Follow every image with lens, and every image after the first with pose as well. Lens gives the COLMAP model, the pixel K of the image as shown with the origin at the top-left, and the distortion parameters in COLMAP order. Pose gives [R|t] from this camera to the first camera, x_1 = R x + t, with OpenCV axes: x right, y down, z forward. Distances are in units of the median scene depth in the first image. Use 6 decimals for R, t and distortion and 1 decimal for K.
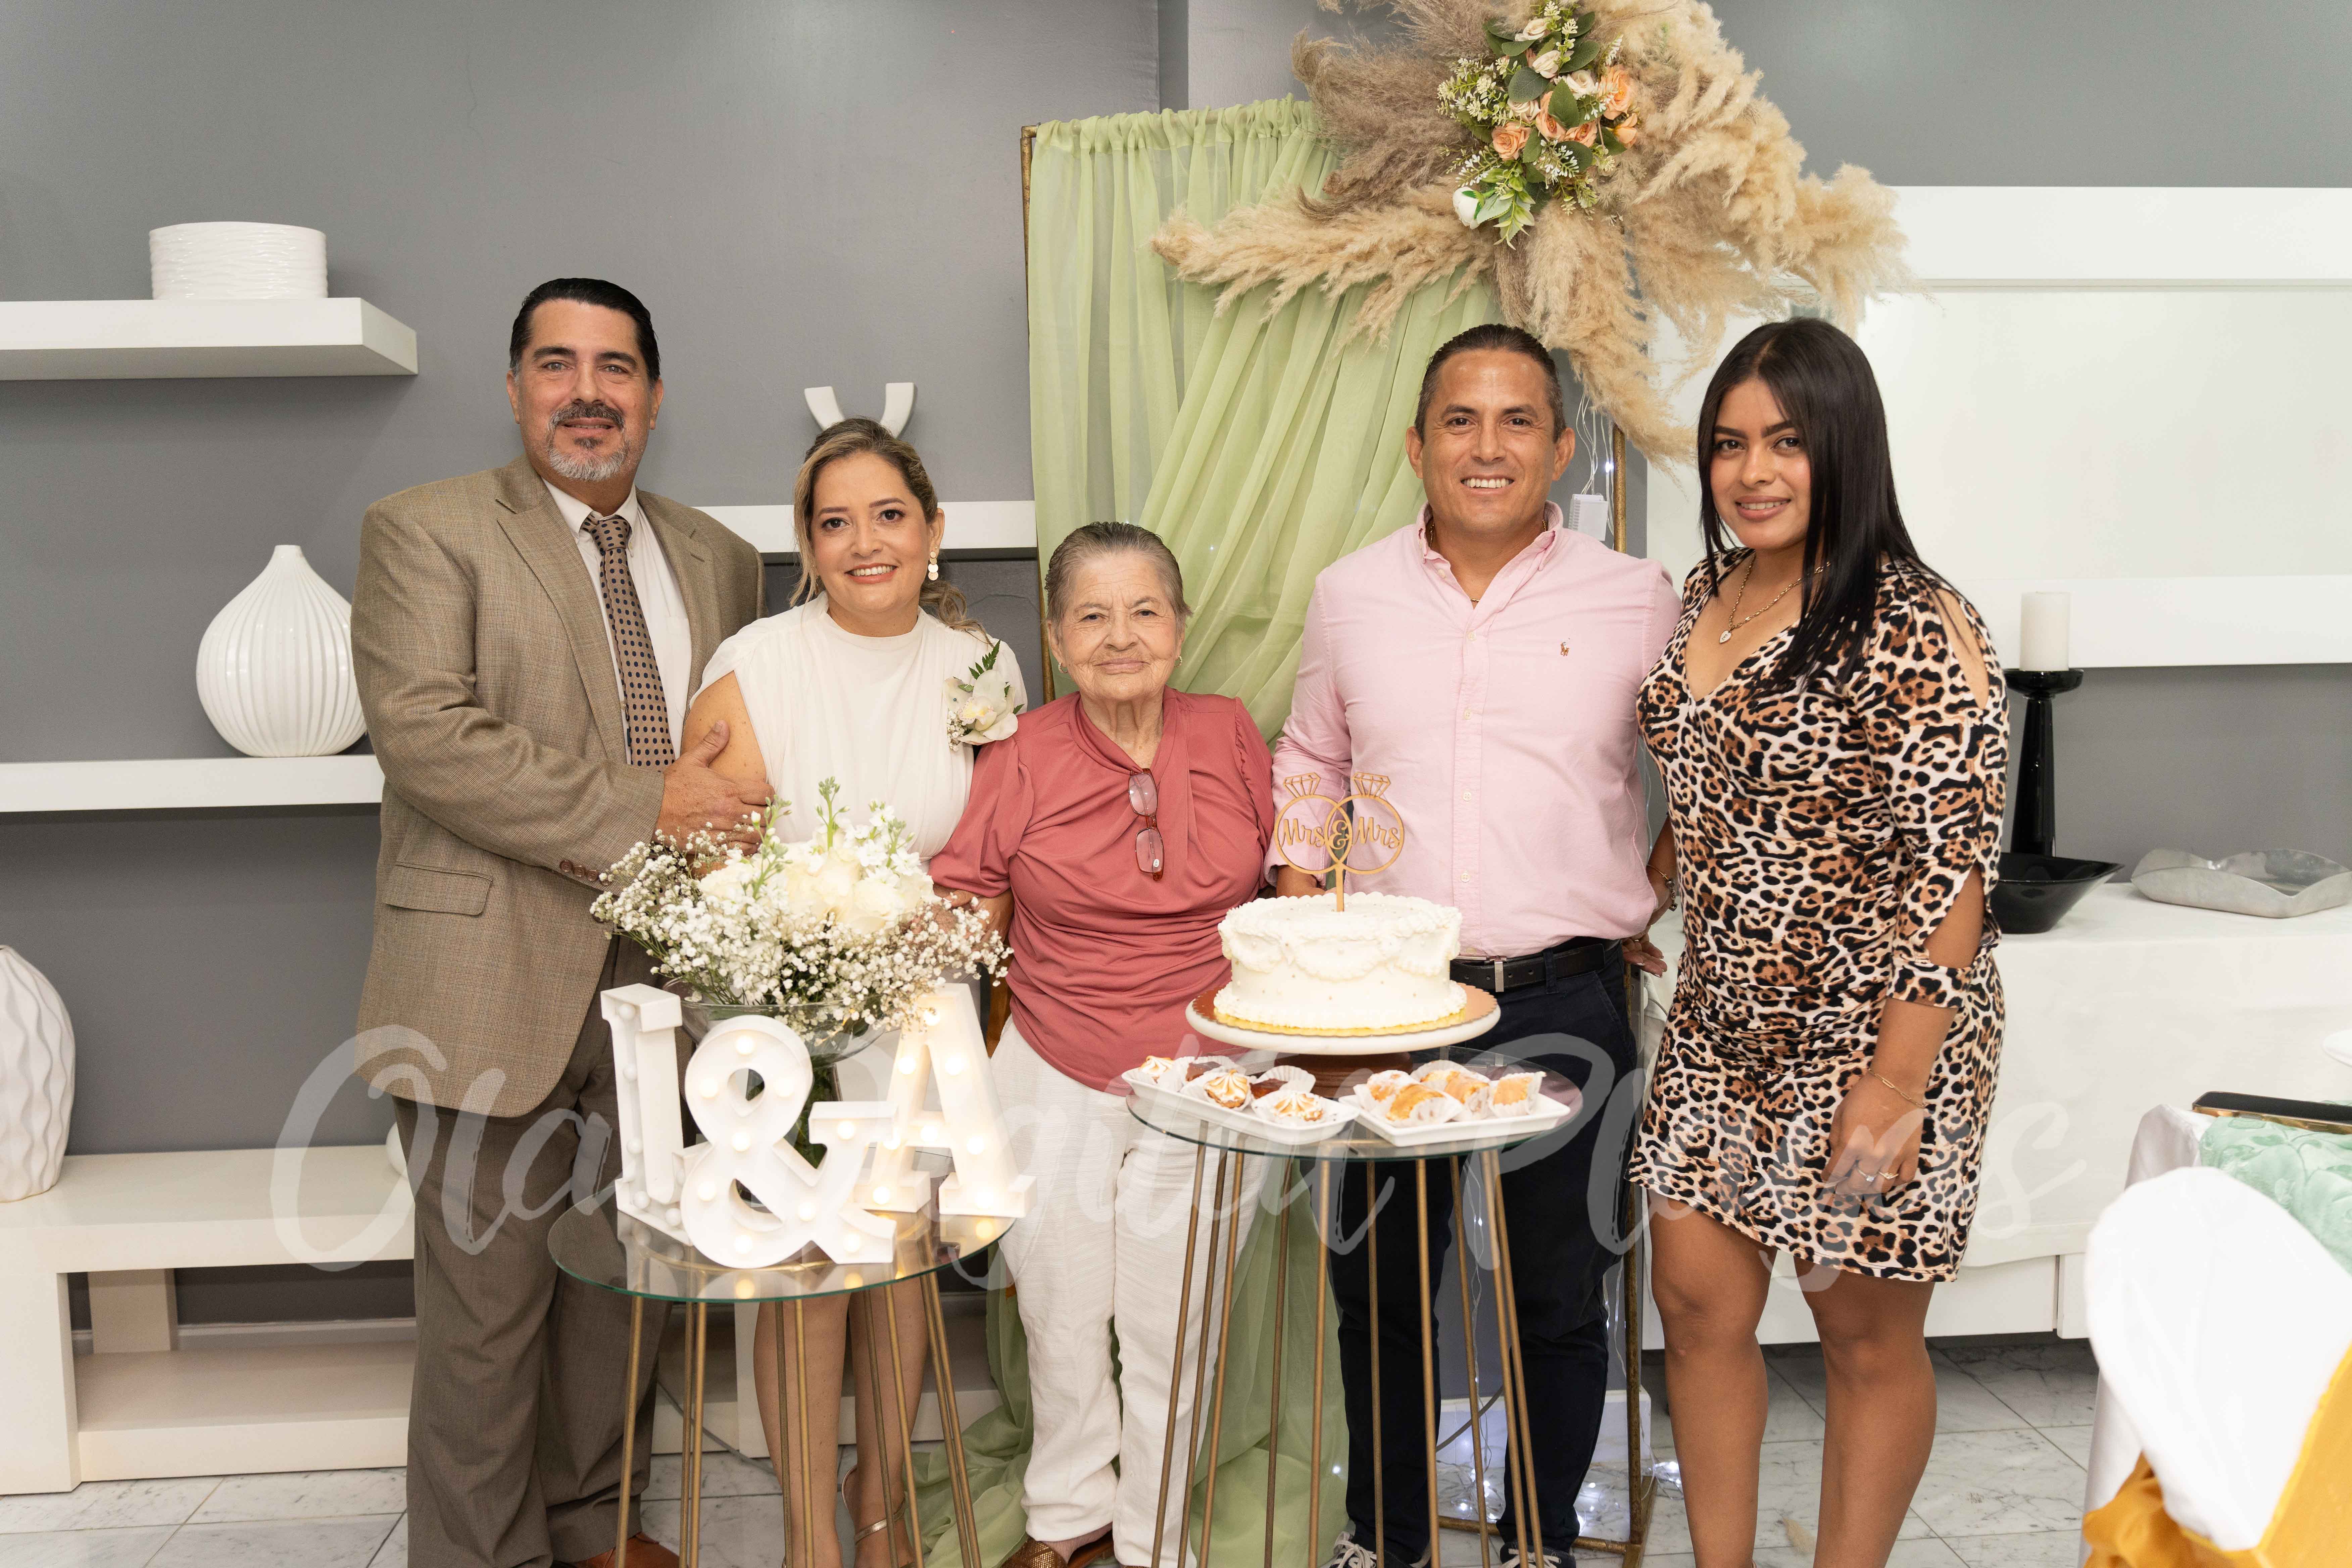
lens RADIAL K [[1846.6, 0, 1172.8], [0, 1846.6, 788.5], [0, 0, 1]] dist [-0.002531, 0.010344]
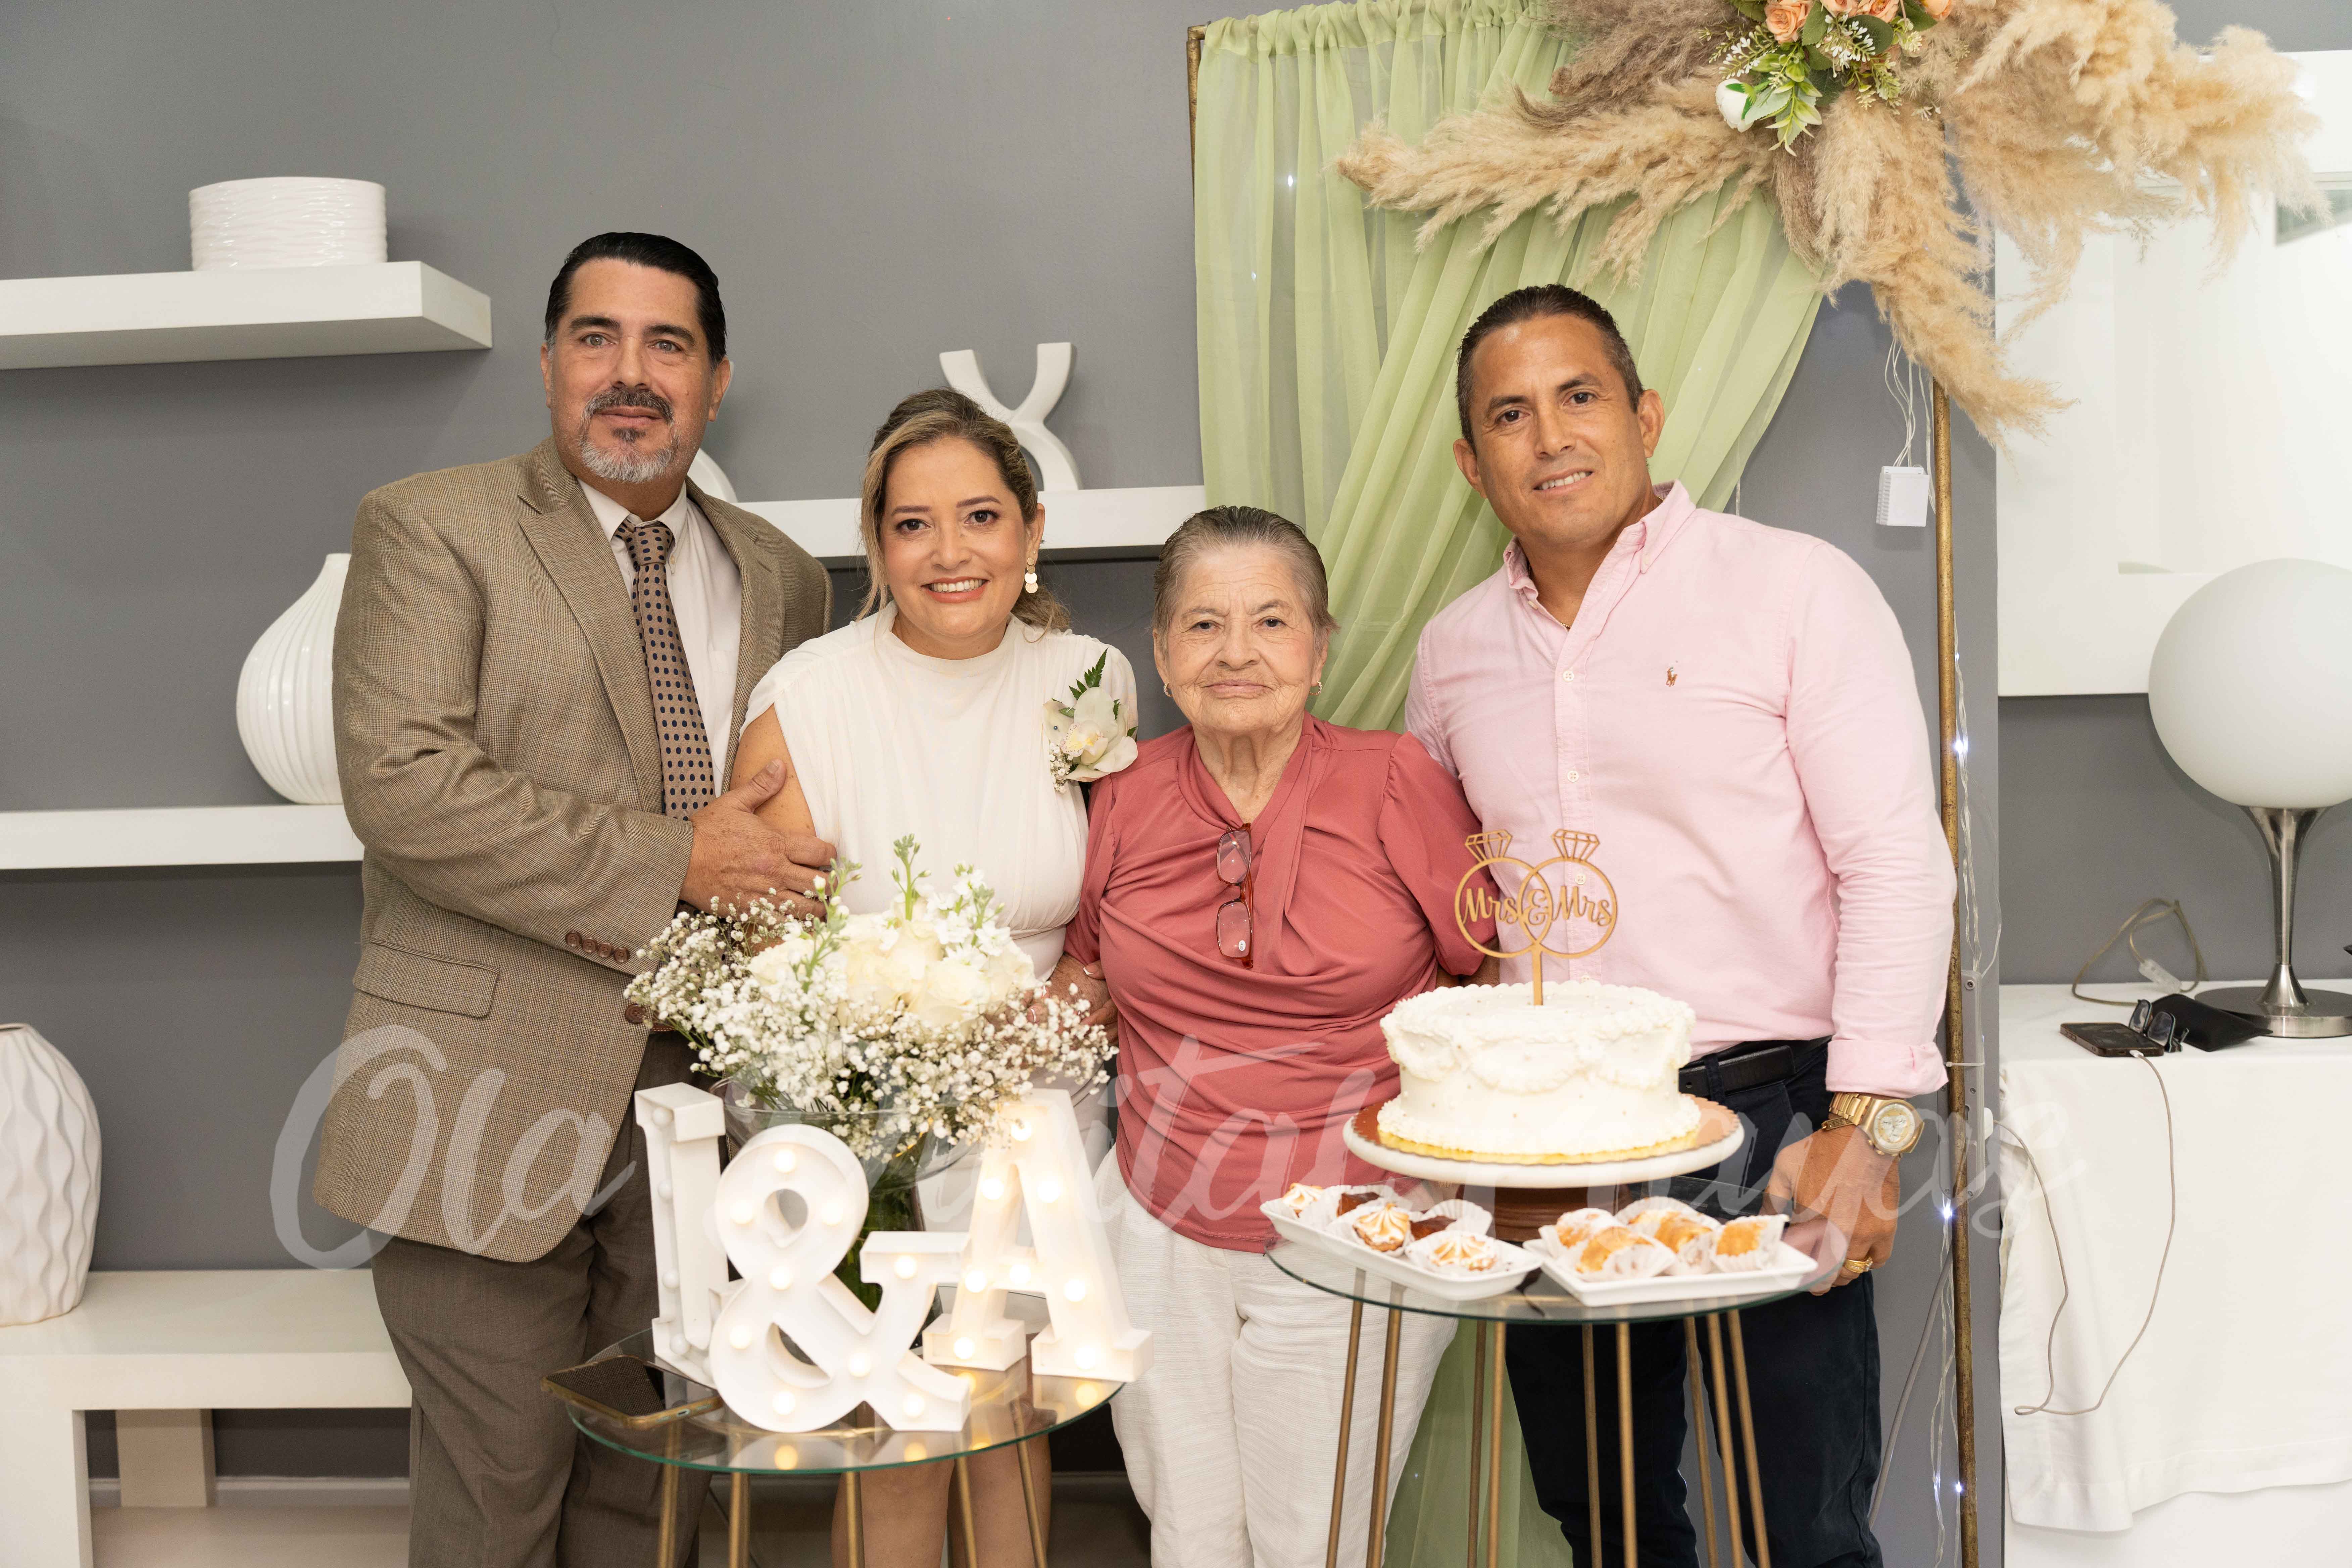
lens RADIAL K [[2355.6, 0, 1186.8], [0, 2355.6, 773.8], [0, 0, 1]] dist [0.006865, -0.008513]
pose [[0.990522, -0.002960, -0.137321, 0.069570], [-0.000266, 0.999724, -0.023471, -0.007300], [0.137352, 0.023286, 0.990249, -0.018616]]
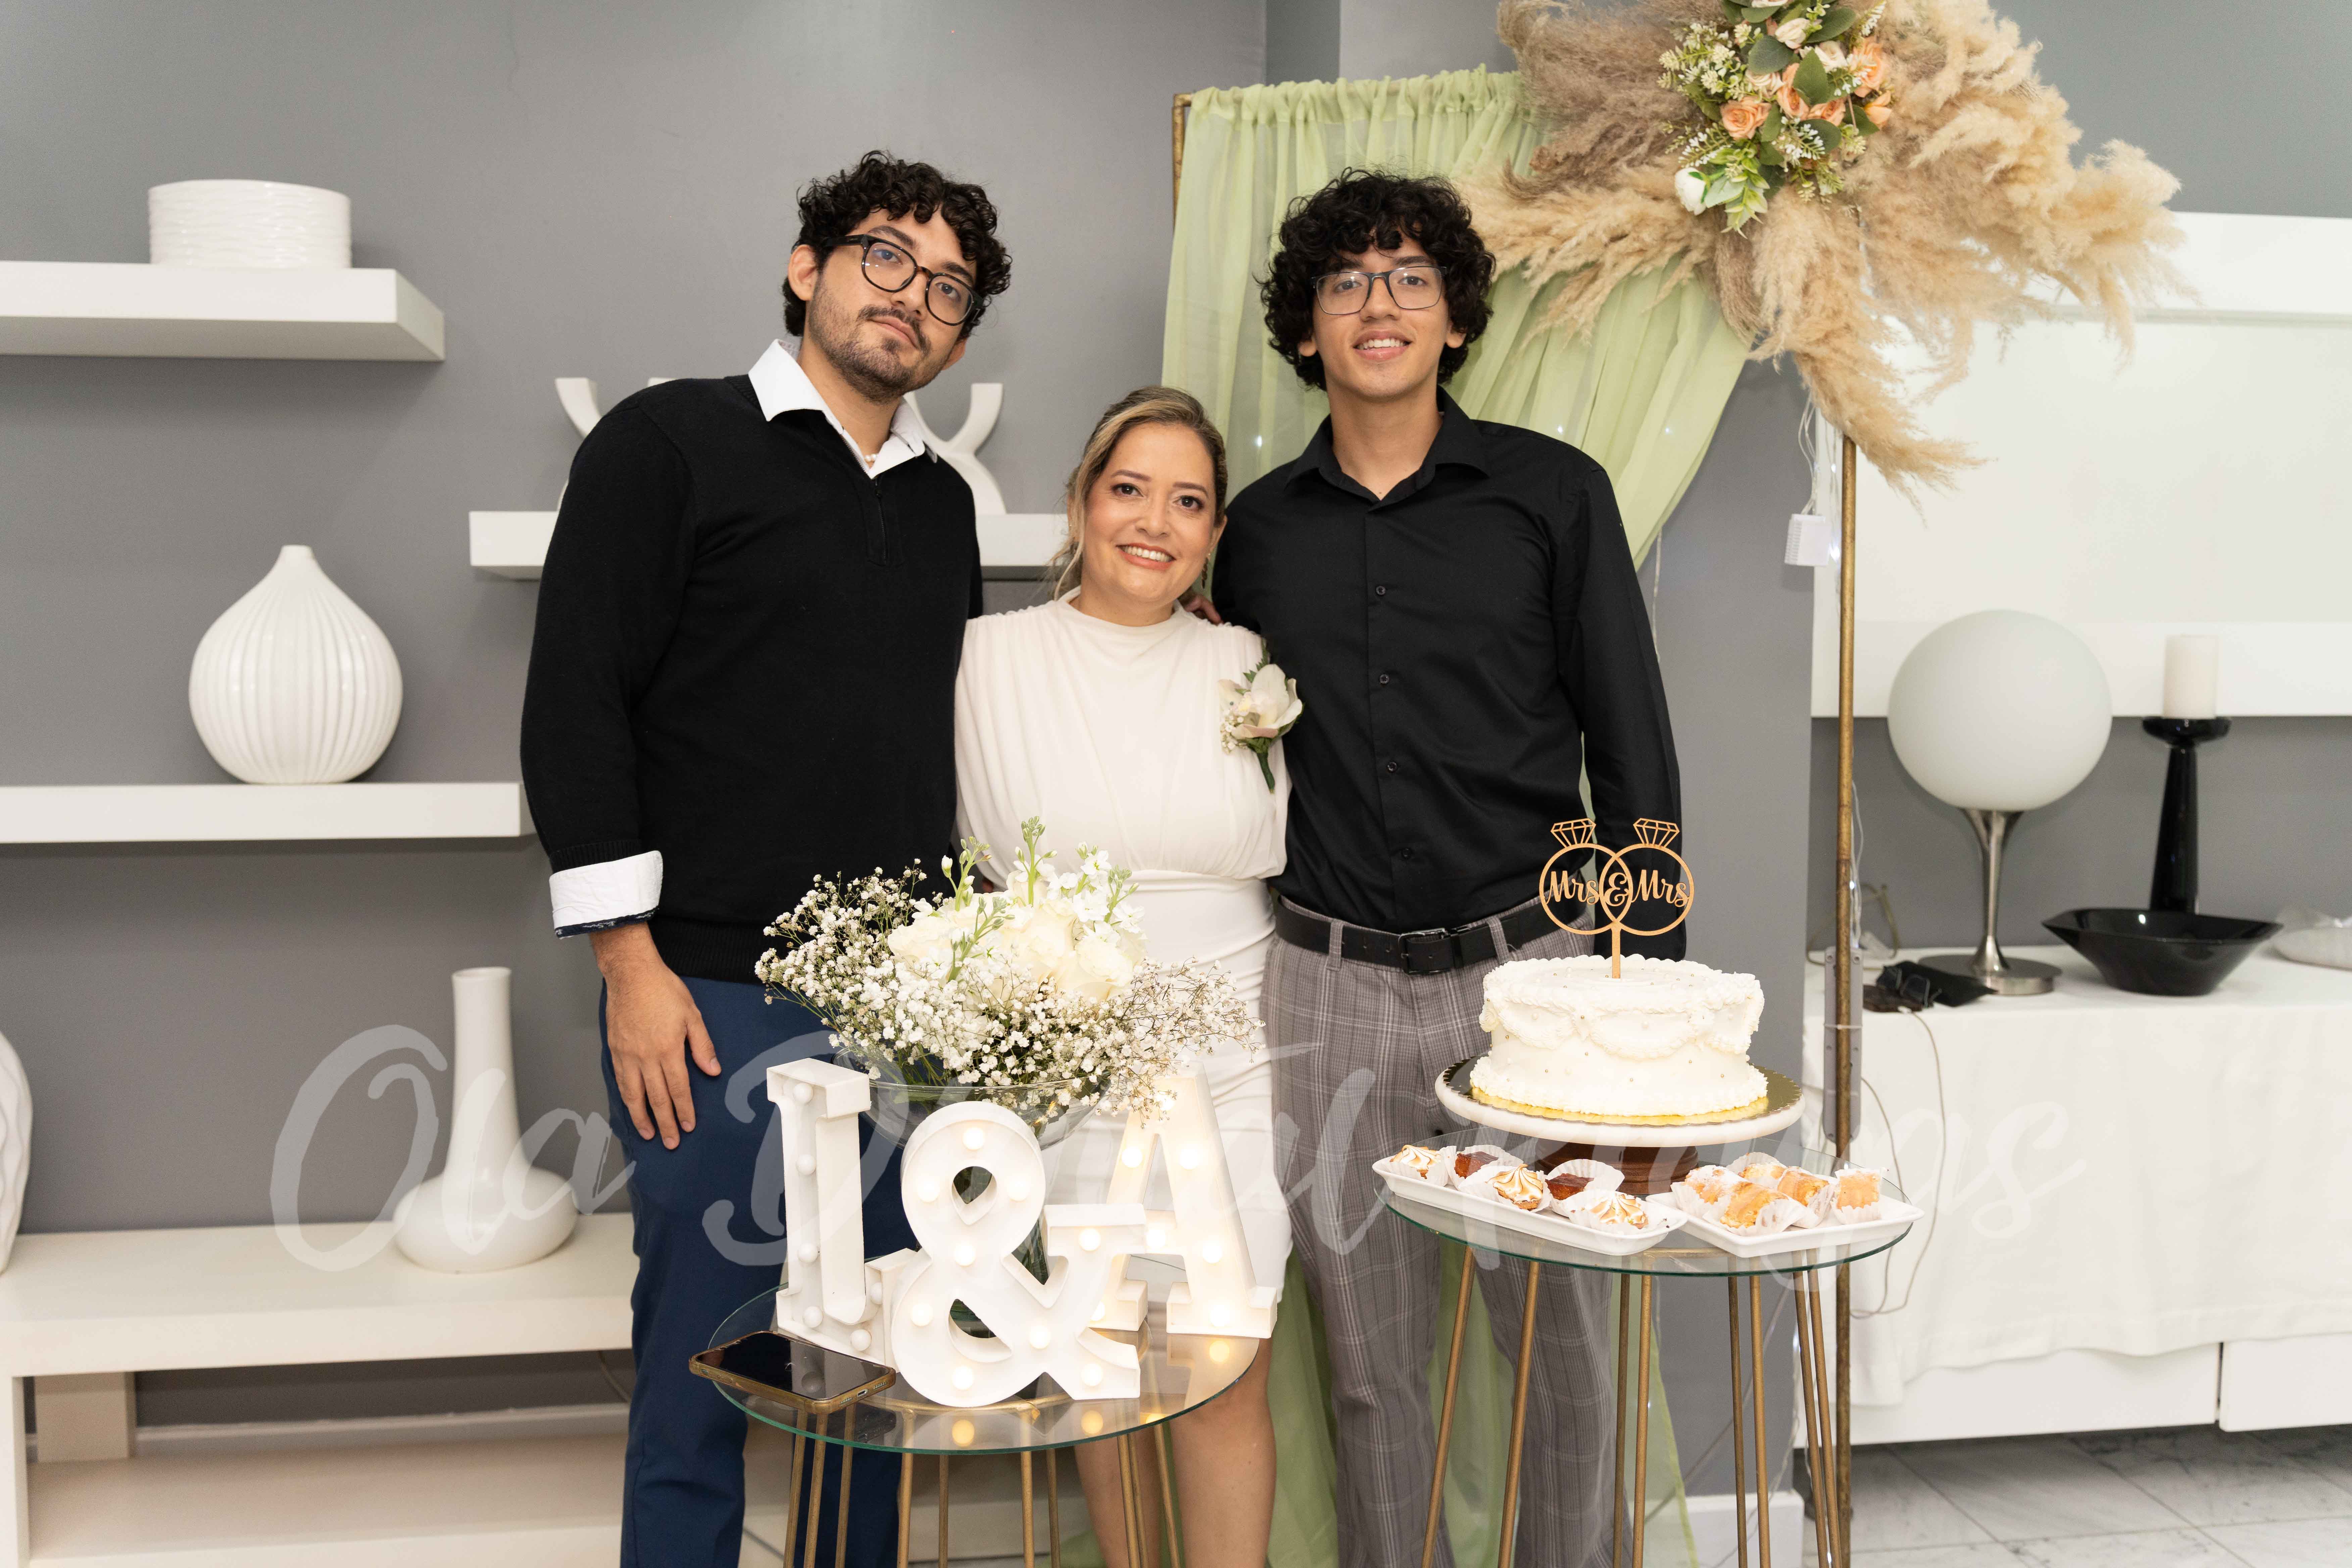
lens RADIAL K [[1846.6, 0, 1172.8], [0, 1846.6, 788.5], [0, 0, 1]] dist [-0.002531, 0.010344]
pose [[0.998314, 0.012063, 0.056784, -0.145157], [-0.010851, 0.999708, -0.021613, -0.000882], [-0.057028, 0.020960, 0.998153, 0.124267]]
